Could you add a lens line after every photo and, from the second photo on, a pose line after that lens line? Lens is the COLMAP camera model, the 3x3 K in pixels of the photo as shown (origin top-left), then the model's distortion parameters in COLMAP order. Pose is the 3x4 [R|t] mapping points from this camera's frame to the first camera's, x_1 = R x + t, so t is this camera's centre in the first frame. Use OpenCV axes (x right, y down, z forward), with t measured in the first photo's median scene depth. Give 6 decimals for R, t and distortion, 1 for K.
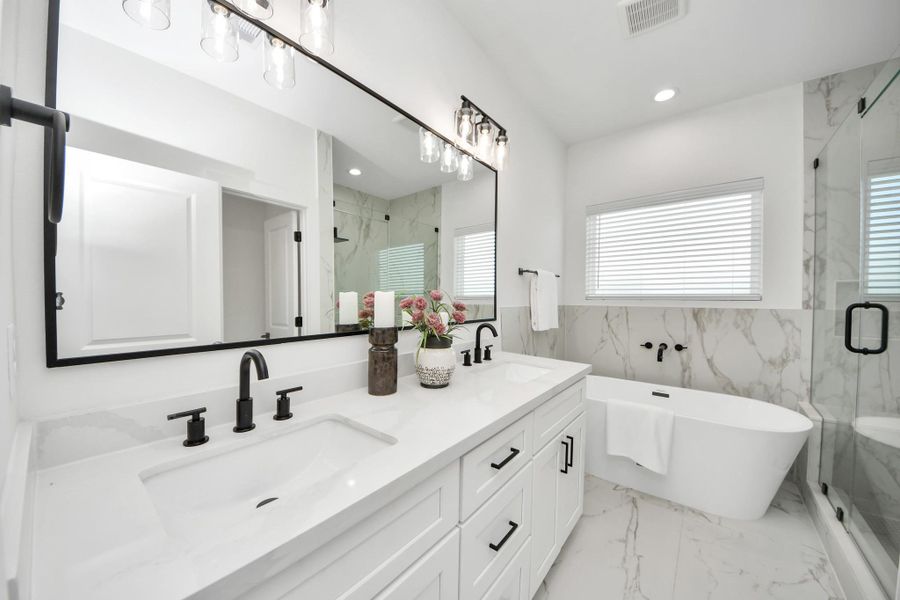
lens RADIAL K [[322.2, 0, 452.3], [0, 322.2, 305.0], [0, 0, 1]] dist [0.000888, -0.000108]
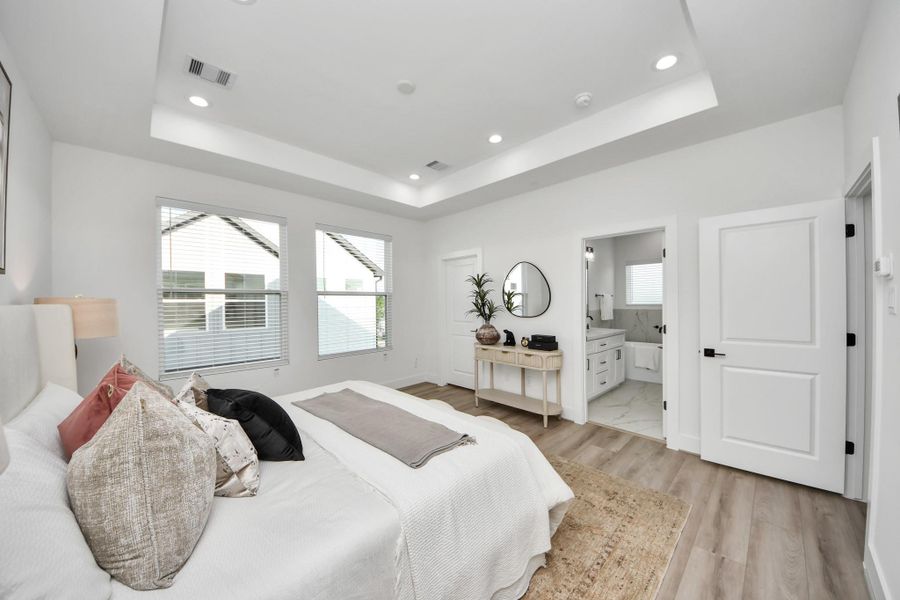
lens RADIAL K [[322.2, 0, 450.1], [0, 322.2, 302.3], [0, 0, 1]] dist [0.000888, -0.000108]
pose [[0.991952, -0.012778, -0.125966, -0.536089], [0.010492, 0.999768, -0.018800, -0.017385], [0.126177, 0.017328, 0.991856, -1.434922]]
